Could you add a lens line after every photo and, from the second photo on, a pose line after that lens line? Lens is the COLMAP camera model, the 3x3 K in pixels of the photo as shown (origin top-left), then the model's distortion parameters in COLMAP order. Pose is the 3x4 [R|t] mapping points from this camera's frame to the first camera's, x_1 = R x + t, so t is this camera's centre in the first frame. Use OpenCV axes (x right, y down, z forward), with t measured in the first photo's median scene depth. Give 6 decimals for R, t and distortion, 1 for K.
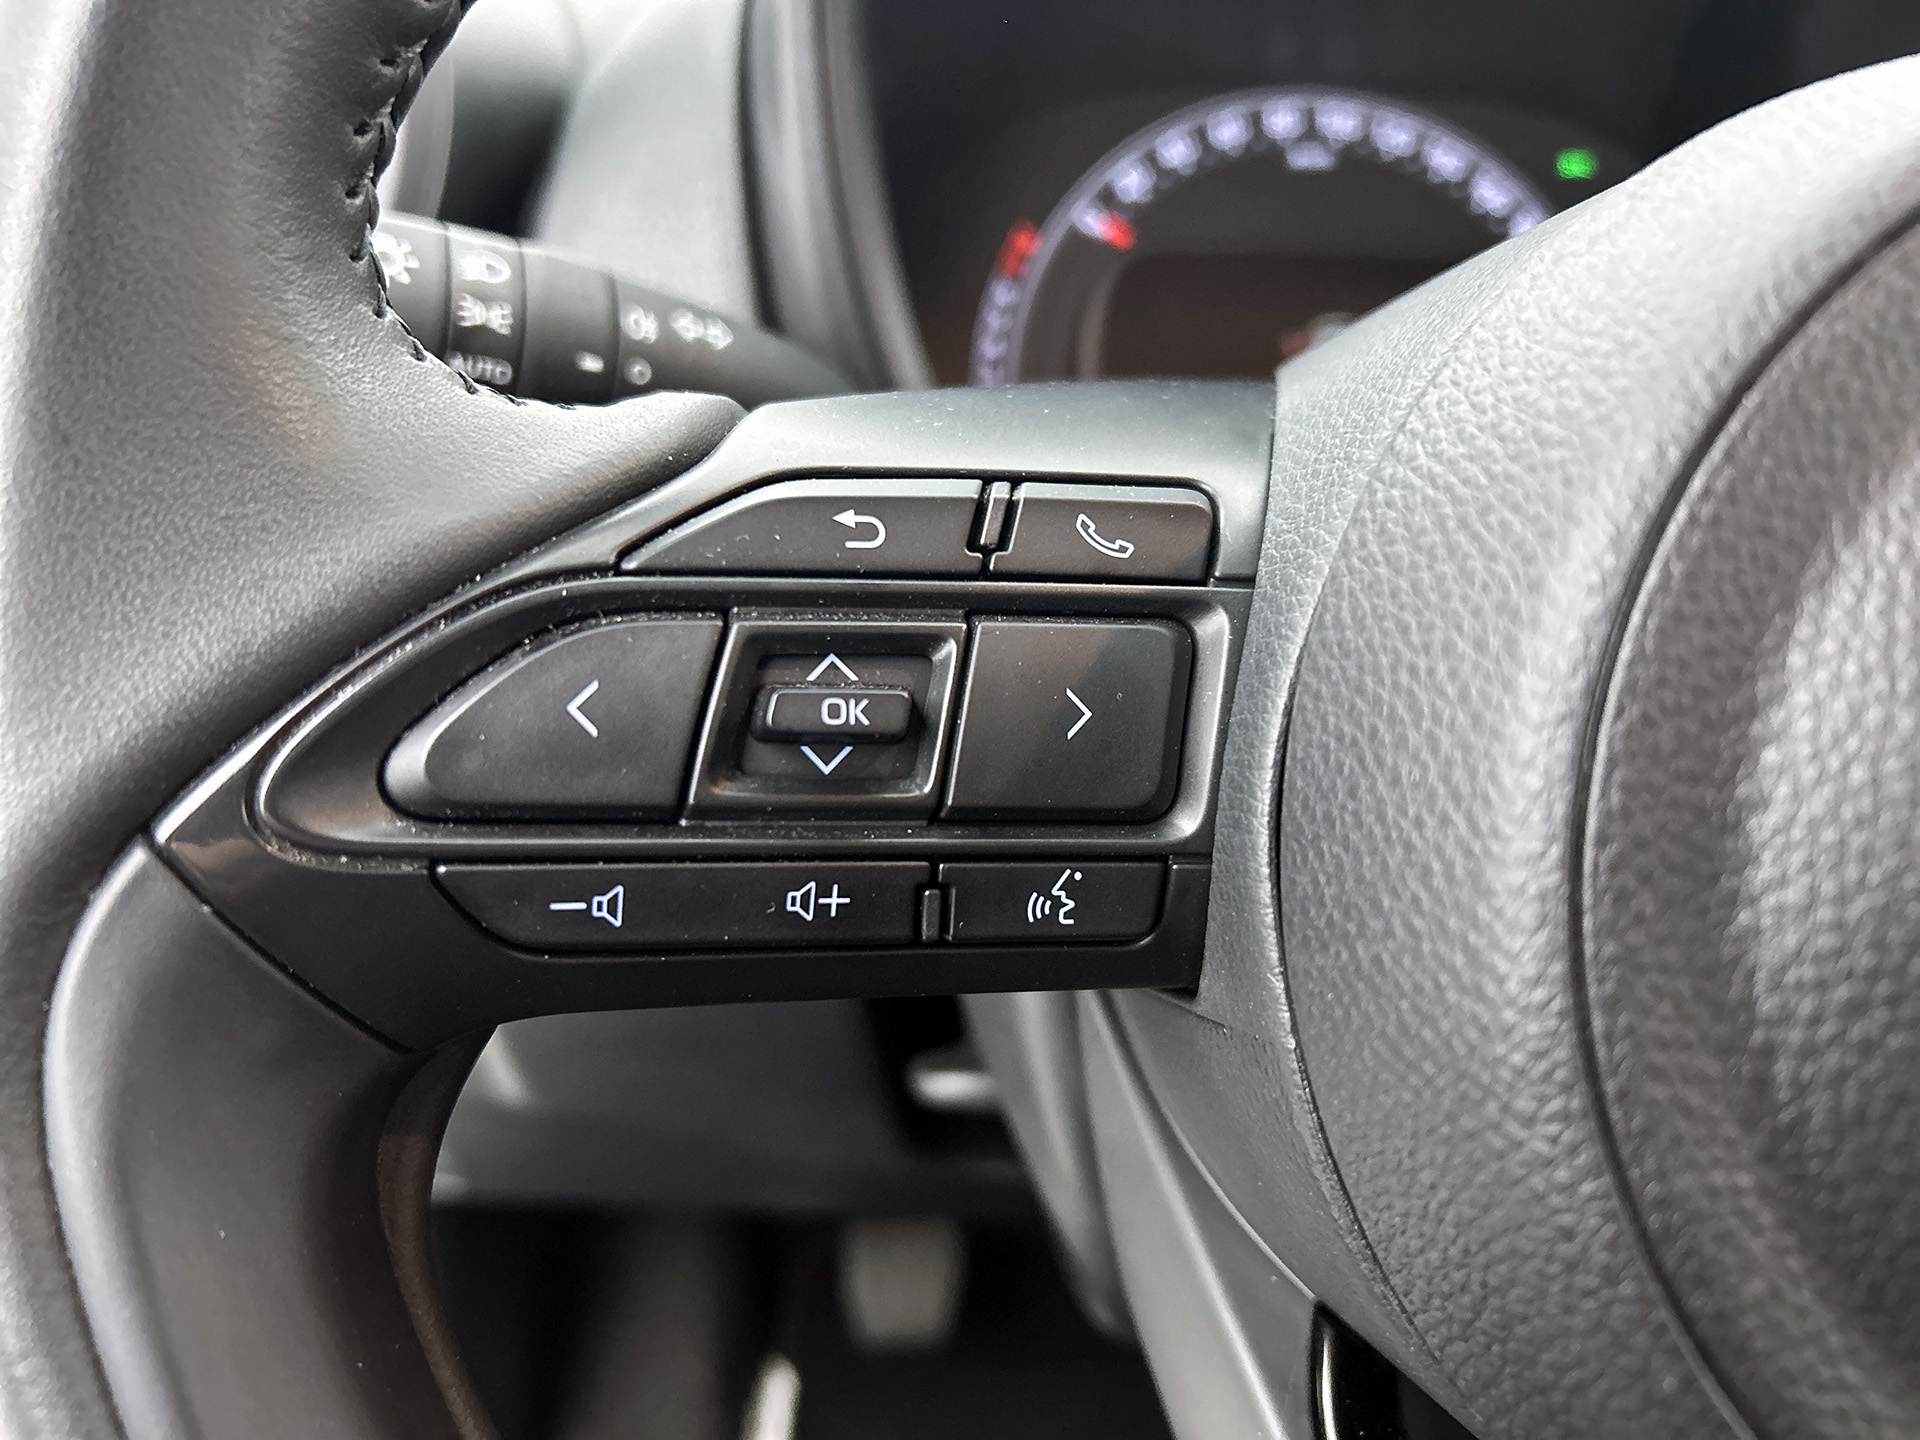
lens RADIAL K [[1445.7, 0, 931.3], [0, 1445.7, 732.1], [0, 0, 1]] dist [0.052409, -0.067687]
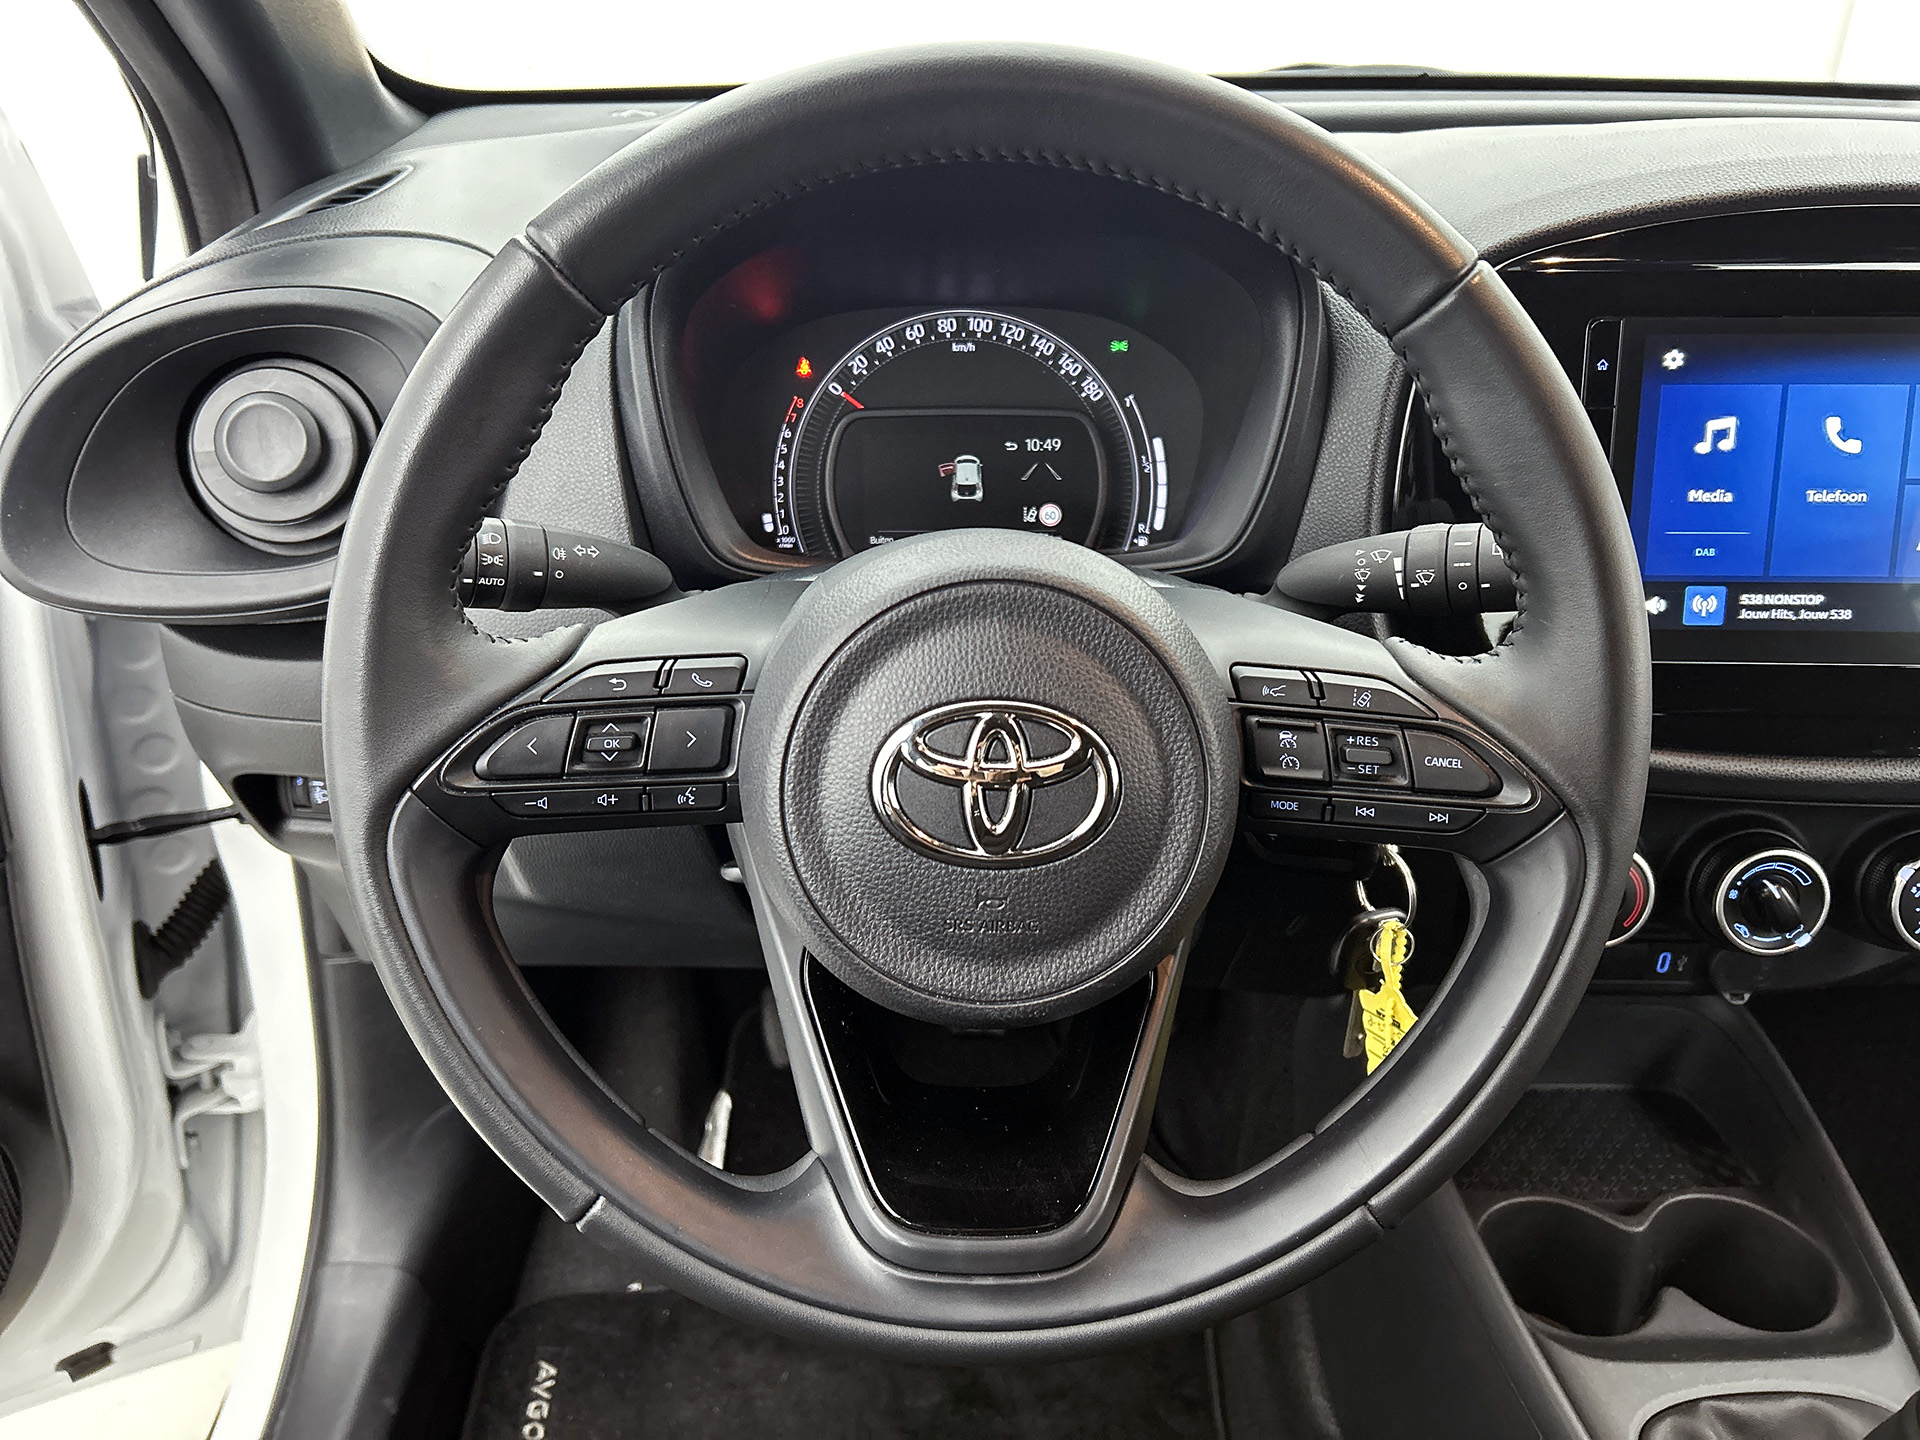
lens RADIAL K [[1445.7, 0, 948.3], [0, 1445.7, 702.8], [0, 0, 1]] dist [0.052409, -0.067687]
pose [[0.999717, -0.022439, 0.007958, 0.655930], [0.021706, 0.996356, 0.082488, -0.348339], [-0.009780, -0.082291, 0.996560, -2.209281]]
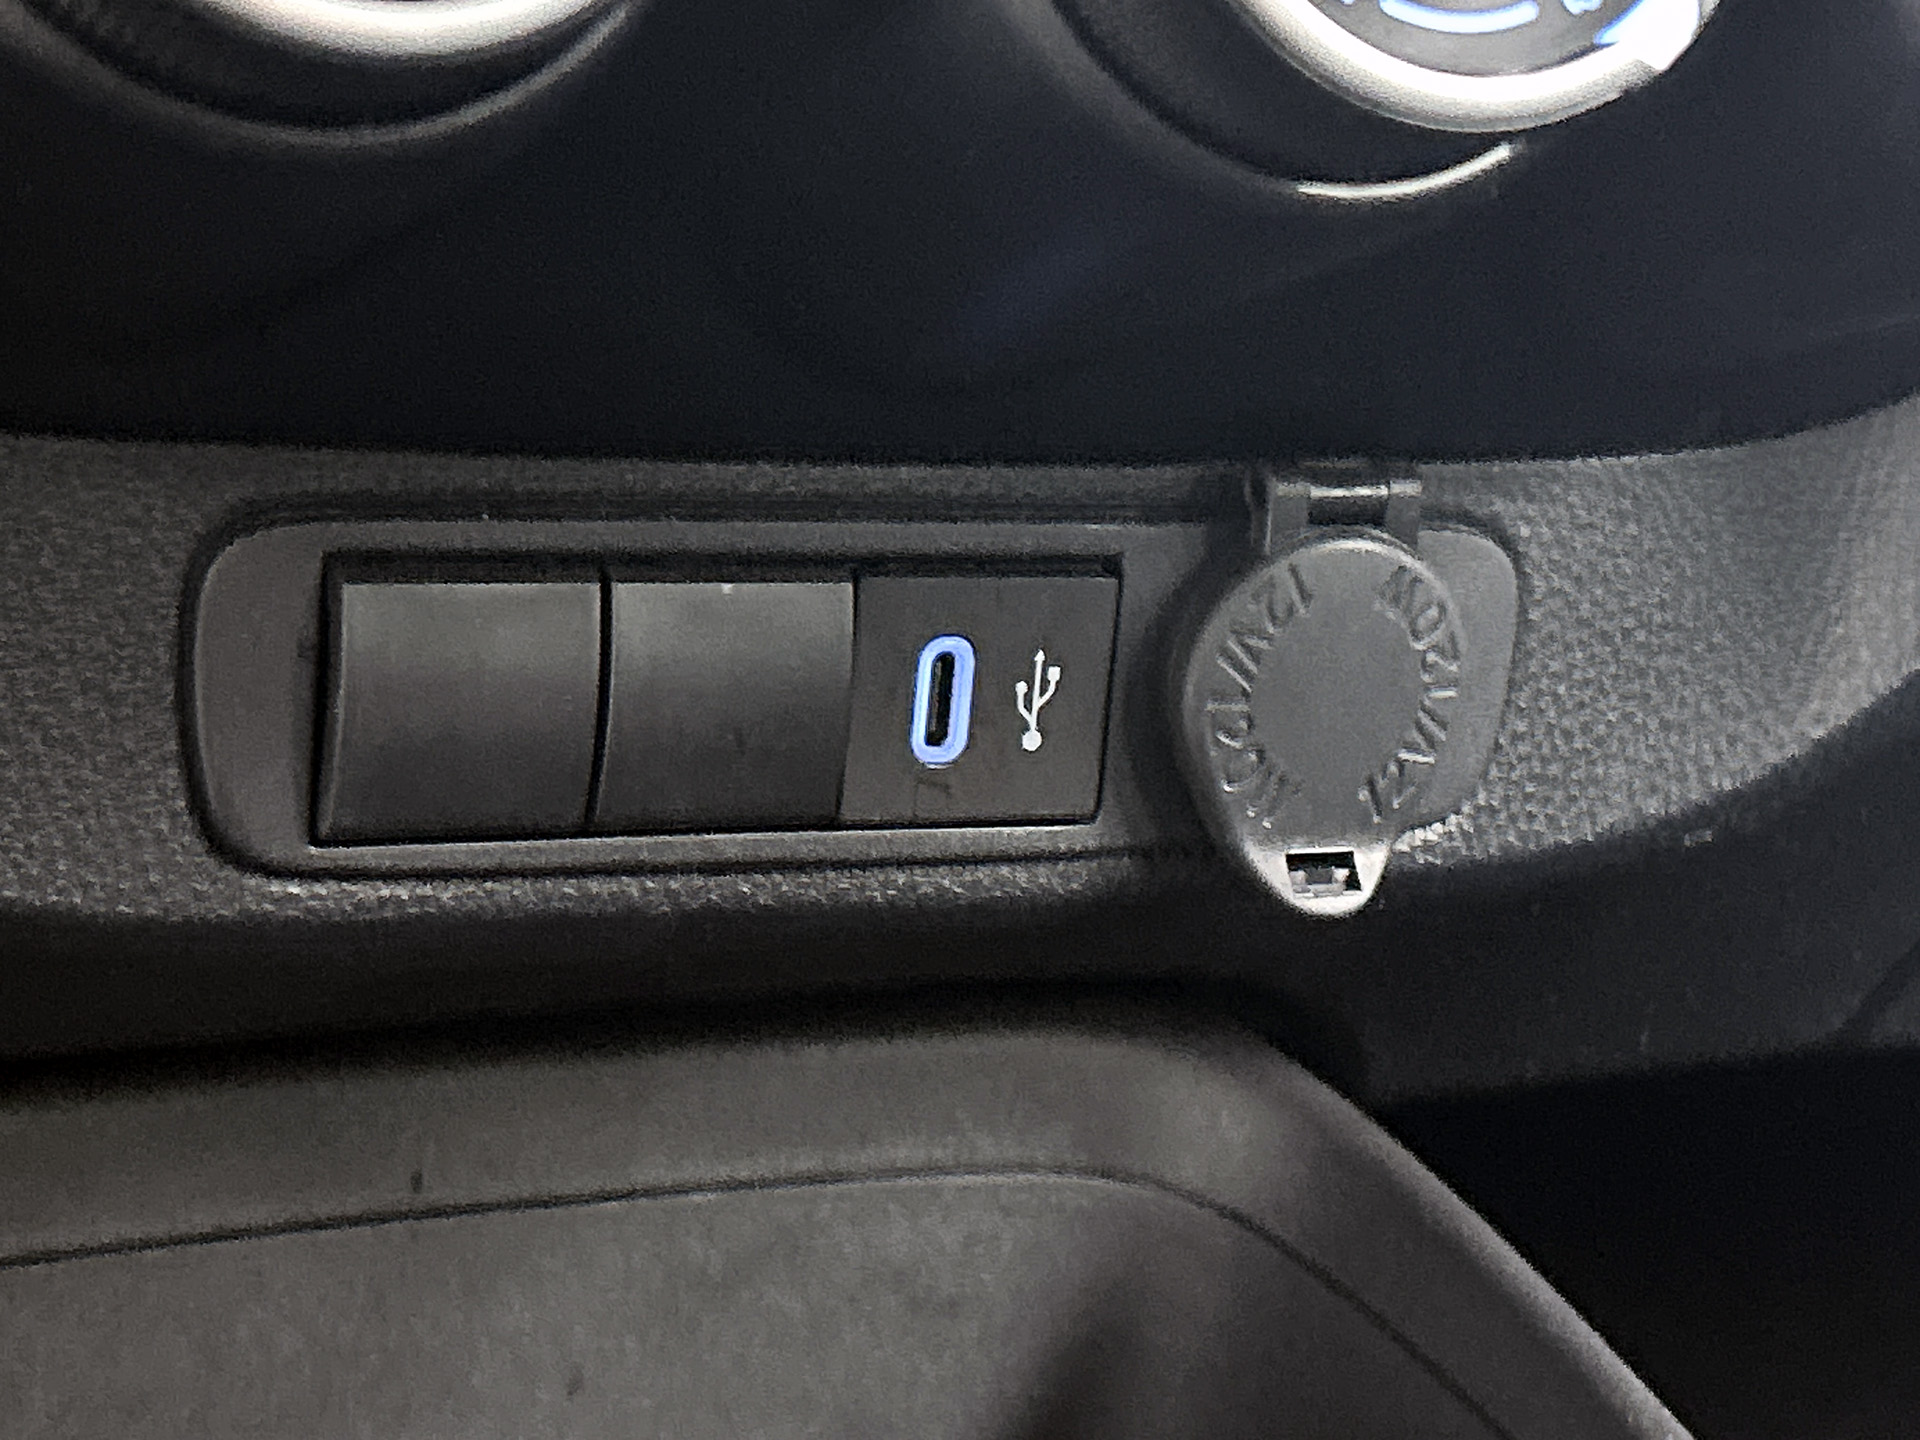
lens RADIAL K [[4169.9, 0, 964.8], [0, 4169.9, 719.8], [0, 0, 1]] dist [0.146755, 0.000000]
pose [[0.896478, -0.055250, 0.439629, 2.184405], [0.083035, 0.995566, -0.044207, 1.287500], [-0.435237, 0.076135, 0.897091, 0.705323]]
